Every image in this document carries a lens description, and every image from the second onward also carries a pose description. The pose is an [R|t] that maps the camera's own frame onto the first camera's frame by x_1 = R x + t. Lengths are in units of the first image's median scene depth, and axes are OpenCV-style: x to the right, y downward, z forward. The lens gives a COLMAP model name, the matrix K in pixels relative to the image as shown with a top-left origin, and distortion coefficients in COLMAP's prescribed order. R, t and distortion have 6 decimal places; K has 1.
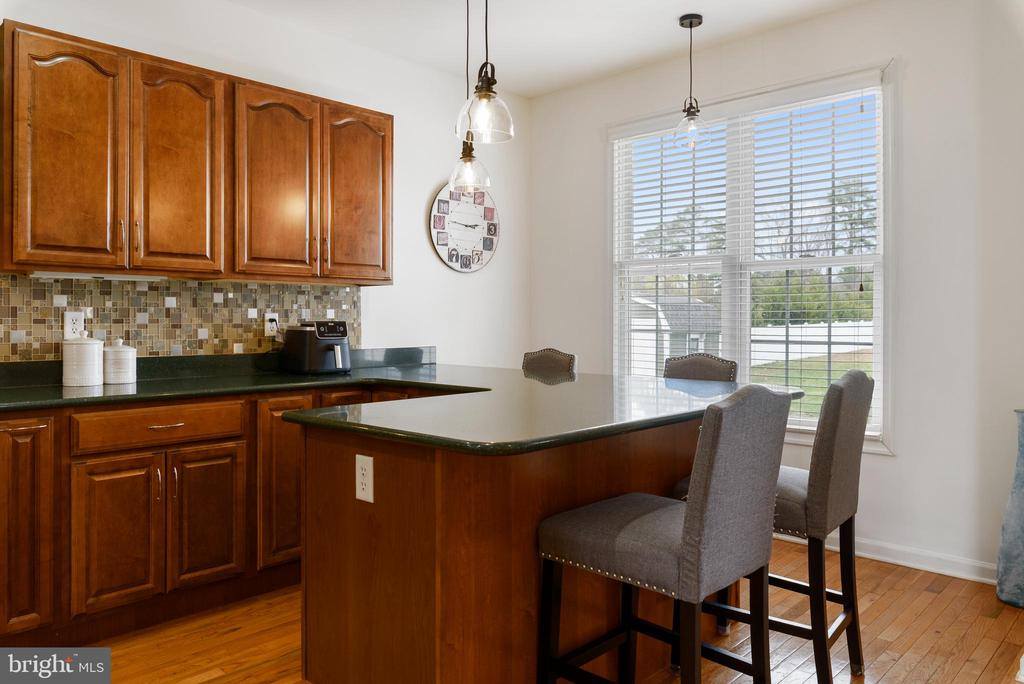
lens RADIAL K [[724.8, 0, 511.4], [0, 724.8, 319.5], [0, 0, 1]] dist [-0.001263, 0.000811]
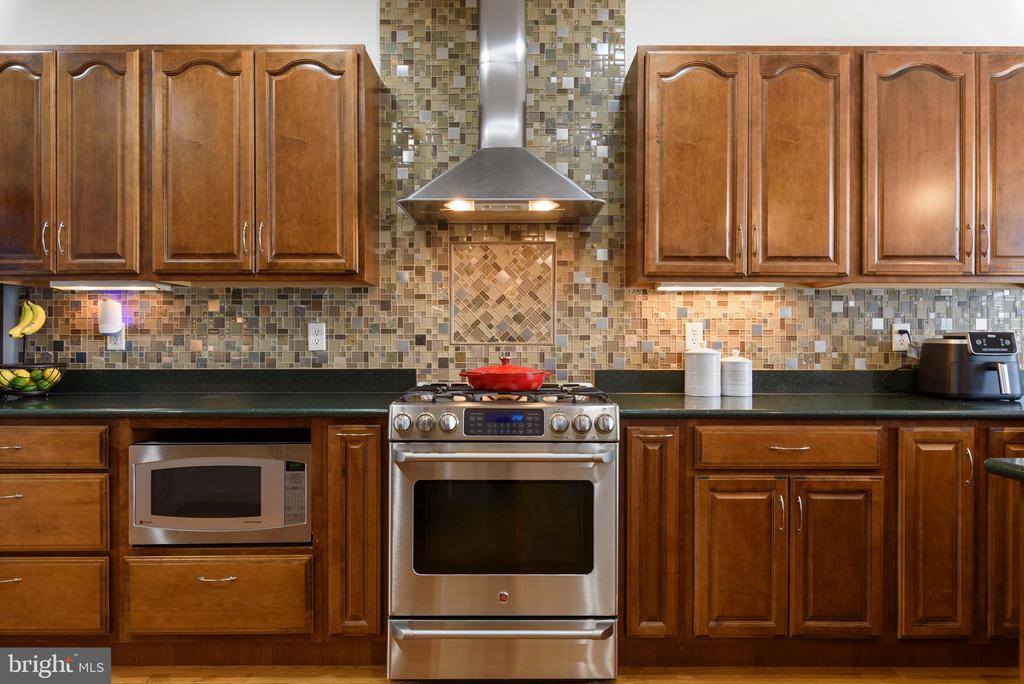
lens RADIAL K [[645.9, 0, 512.0], [0, 645.9, 342.0], [0, 0, 1]] dist [0.001209, -0.000900]
pose [[0.694984, 0.004334, -0.719012, -0.130844], [-0.002246, 0.999990, 0.003857, 0.013522], [0.719021, -0.001065, 0.694987, 0.187456]]
